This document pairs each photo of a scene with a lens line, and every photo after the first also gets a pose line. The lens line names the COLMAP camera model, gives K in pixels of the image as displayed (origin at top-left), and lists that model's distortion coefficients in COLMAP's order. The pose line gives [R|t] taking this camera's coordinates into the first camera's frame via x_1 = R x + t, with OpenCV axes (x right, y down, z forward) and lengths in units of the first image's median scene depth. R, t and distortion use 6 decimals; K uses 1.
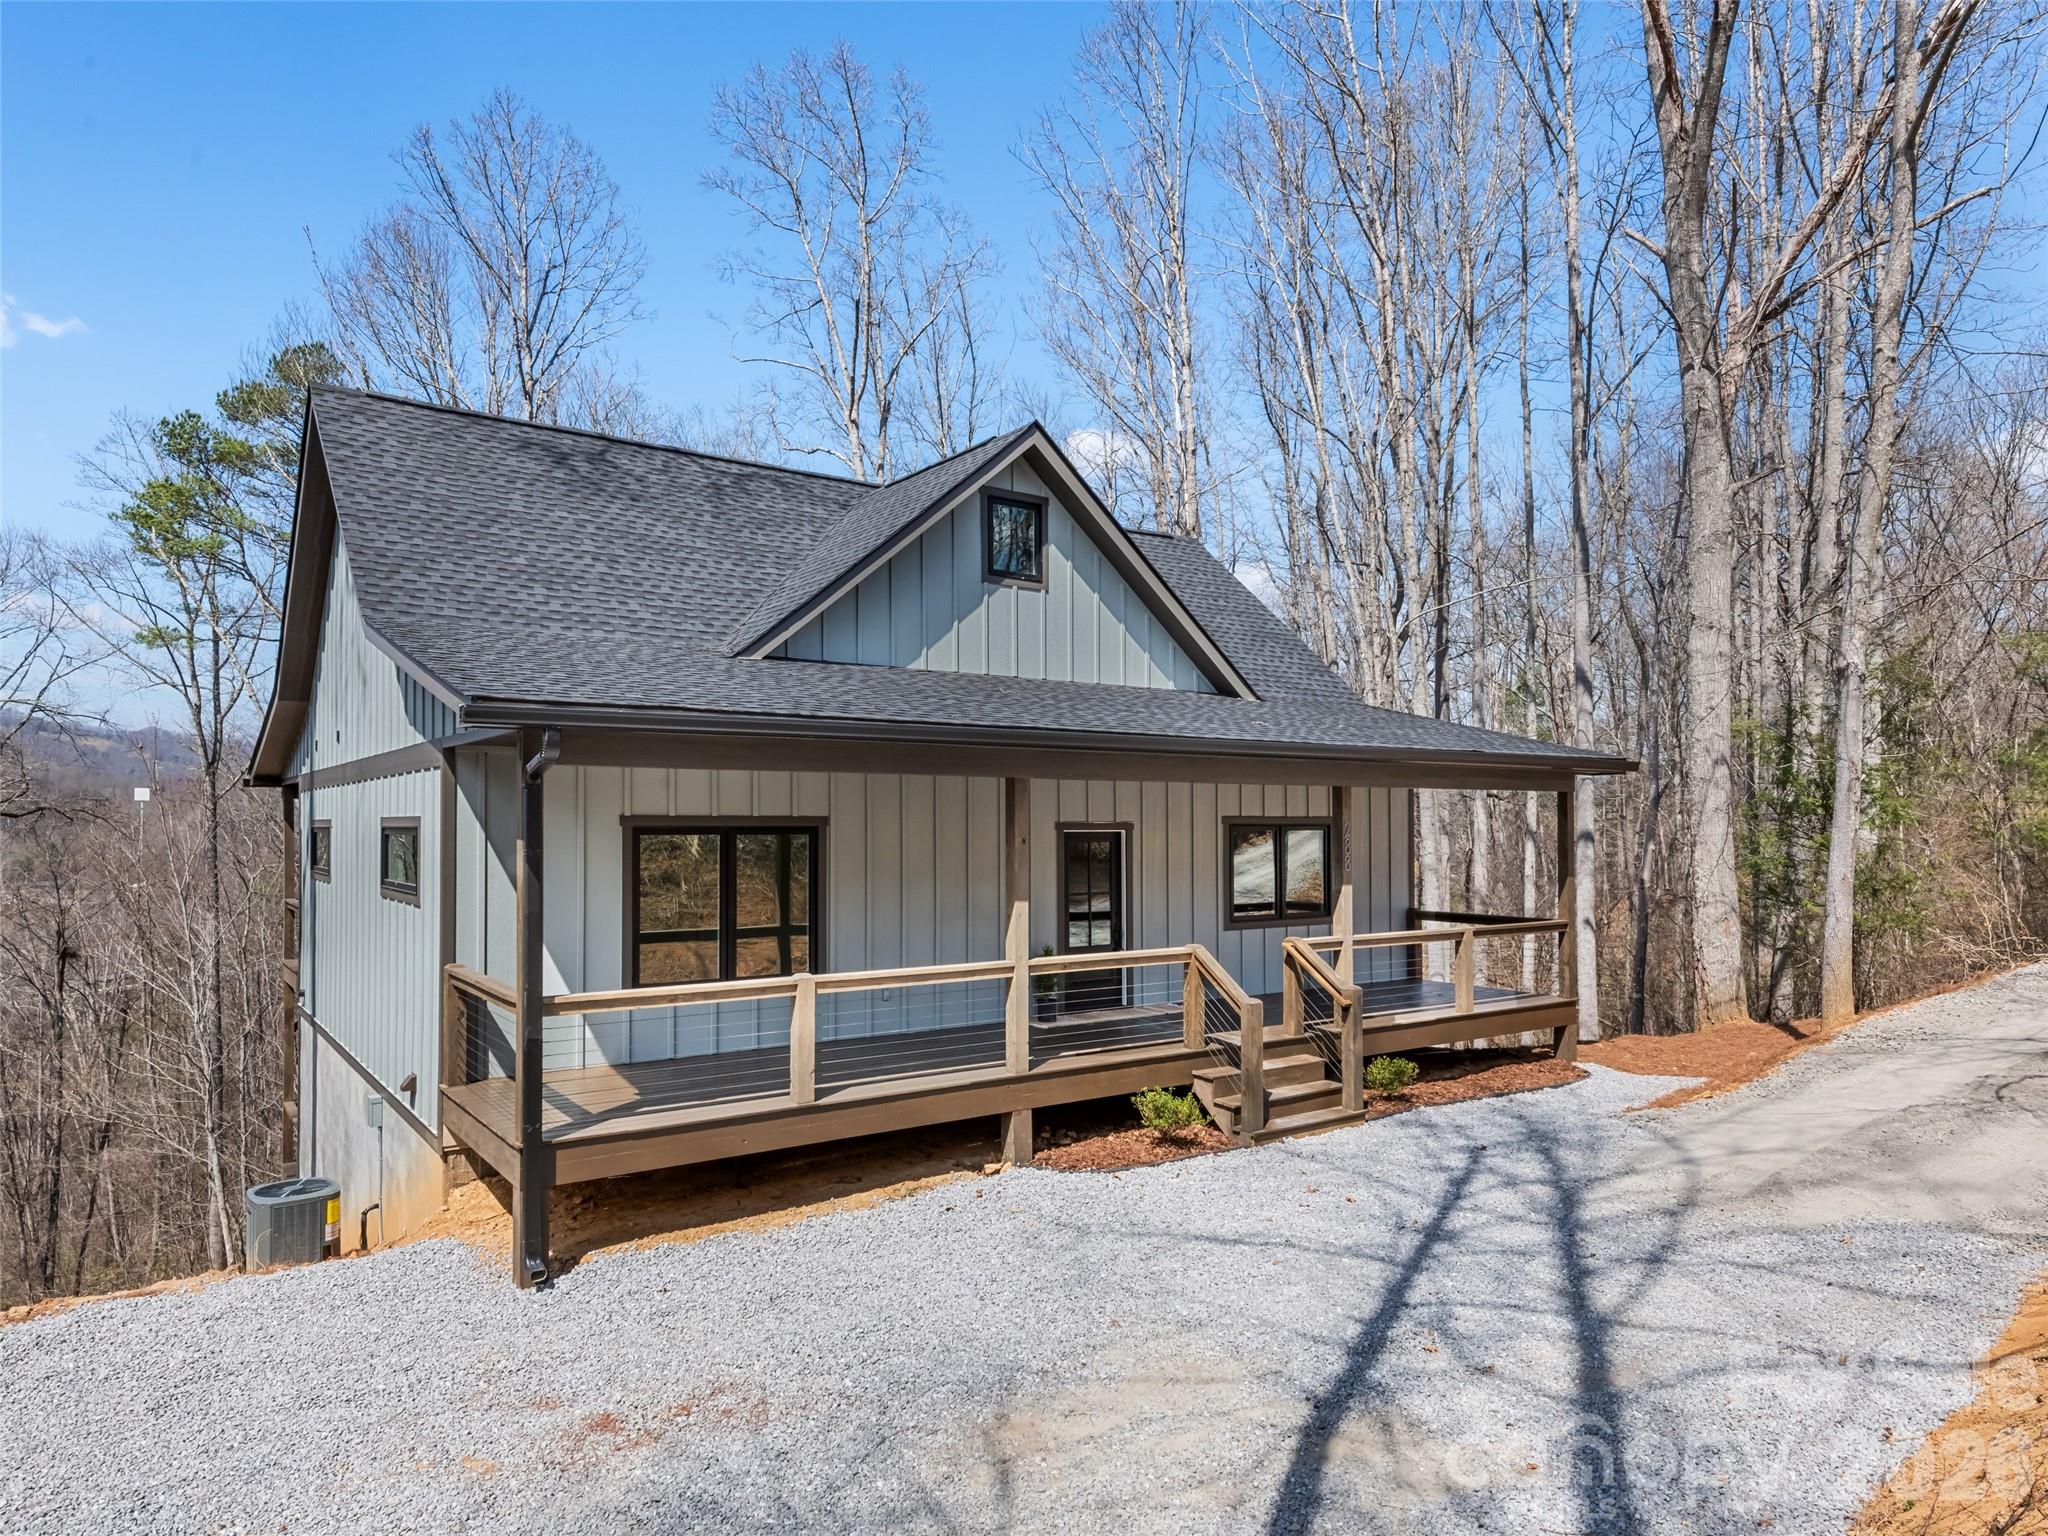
lens RADIAL K [[1198.5, 0, 1041.0], [0, 1198.5, 837.5], [0, 0, 1]] dist [-0.003749, 0.002885]
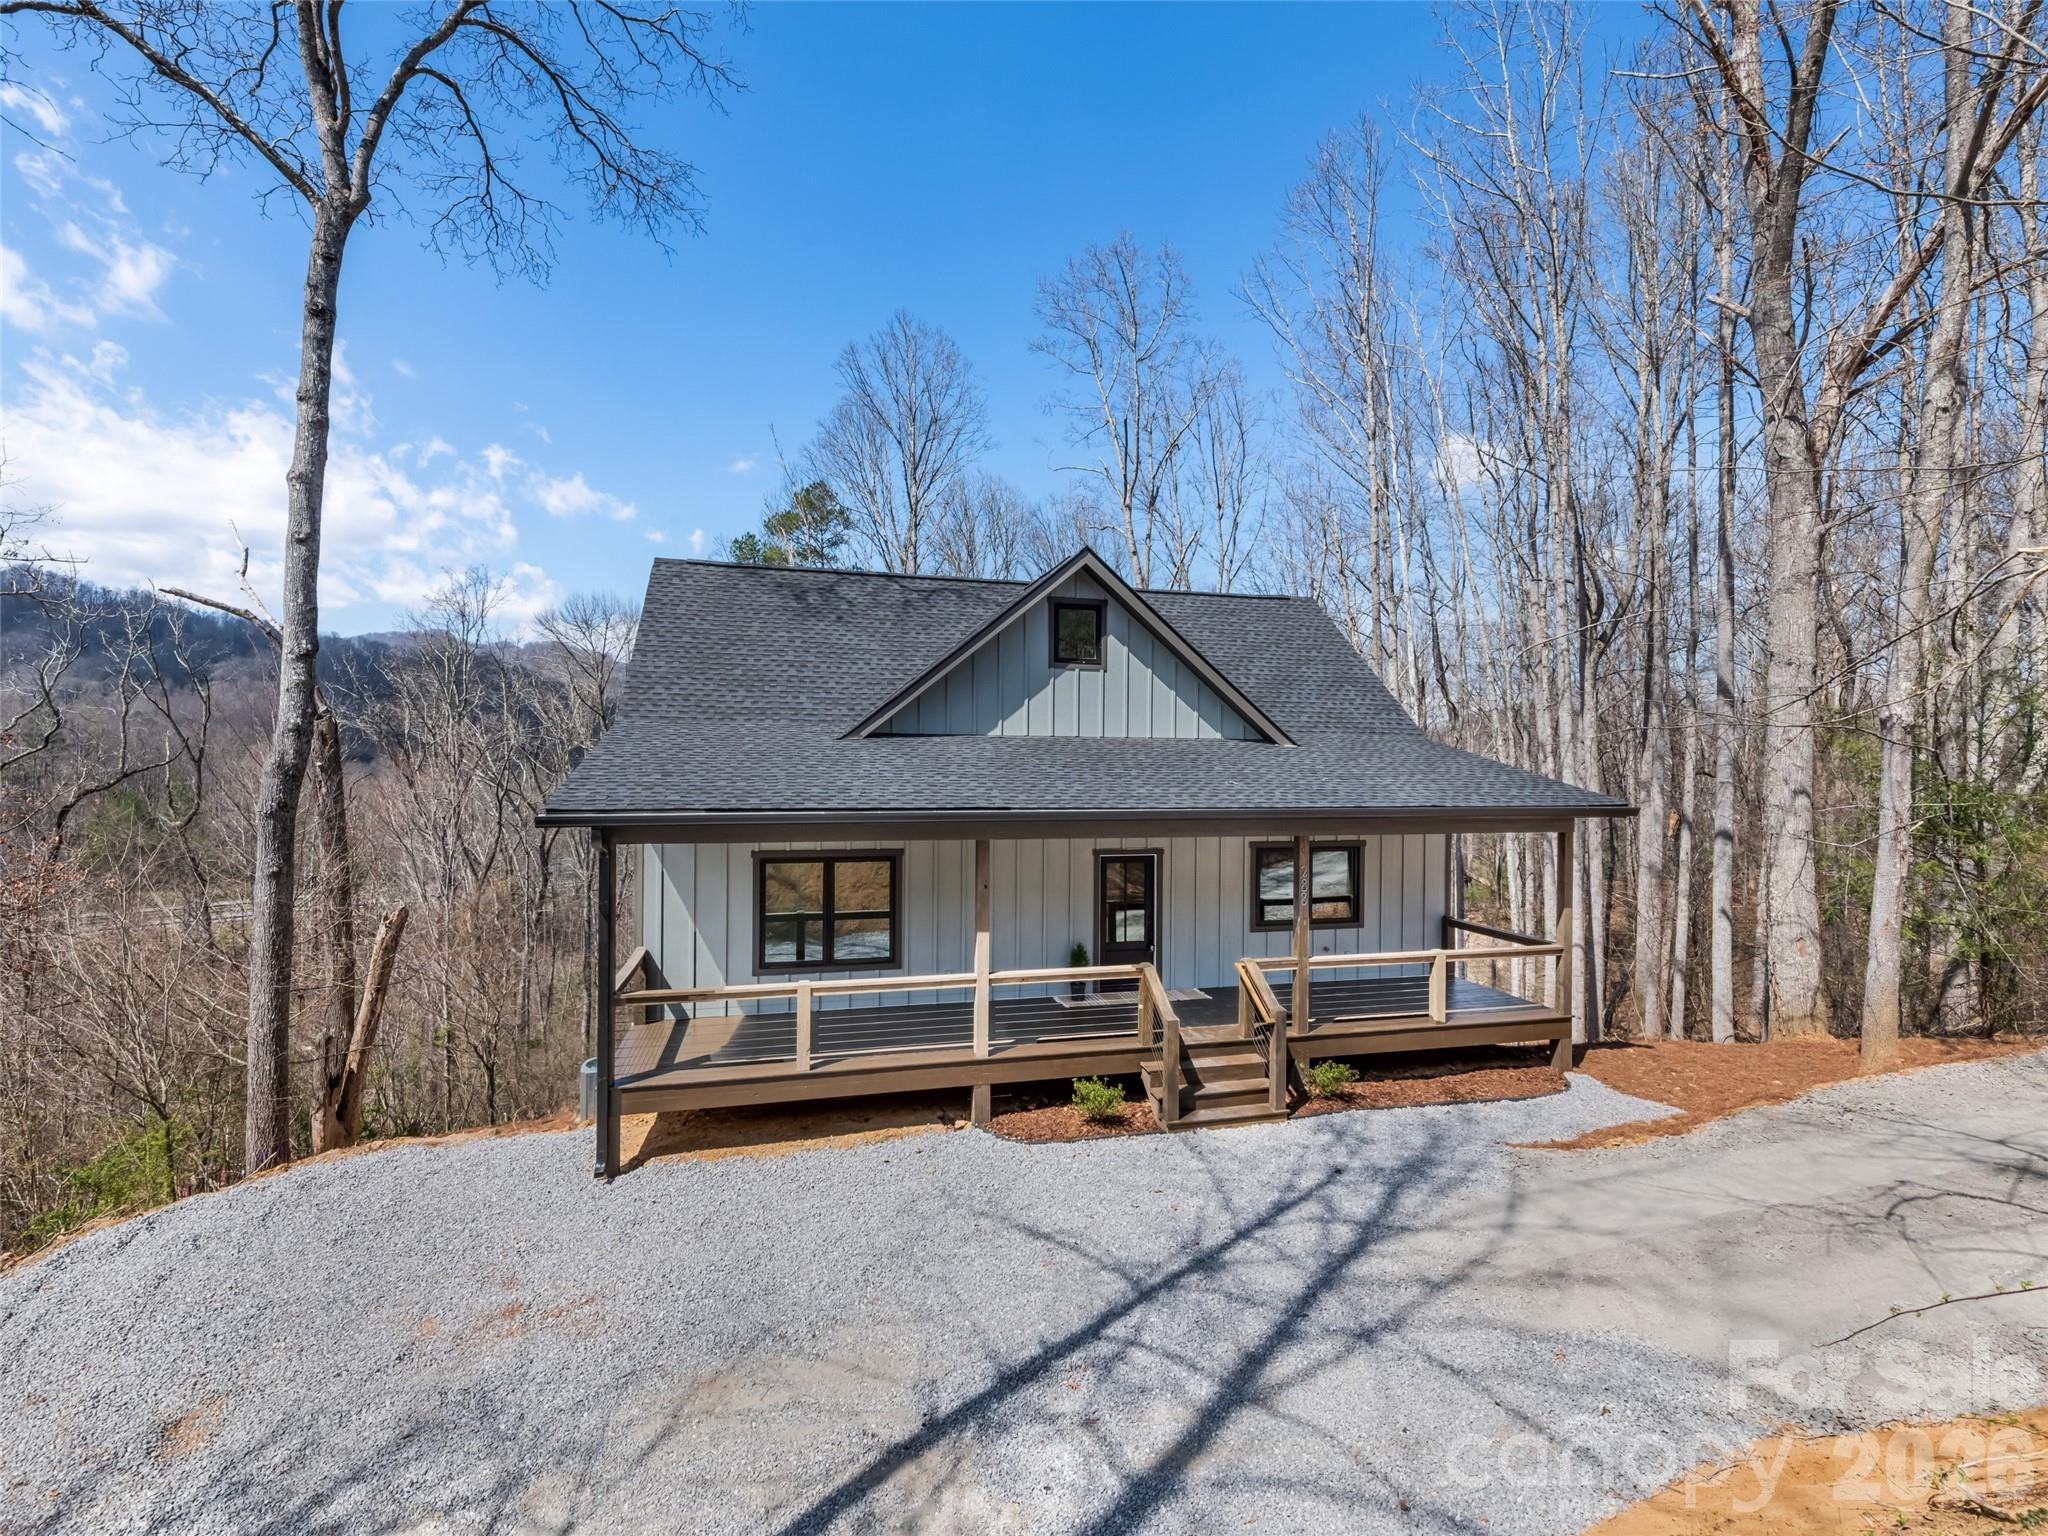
lens RADIAL K [[852.3, 0, 1012.9], [0, 852.3, 800.5], [0, 0, 1]] dist [0.000221, -0.001725]
pose [[0.938594, 0.021007, -0.344384, 0.307869], [-0.015561, 0.999706, 0.018569, -0.101184], [0.344673, -0.012070, 0.938645, 0.100284]]
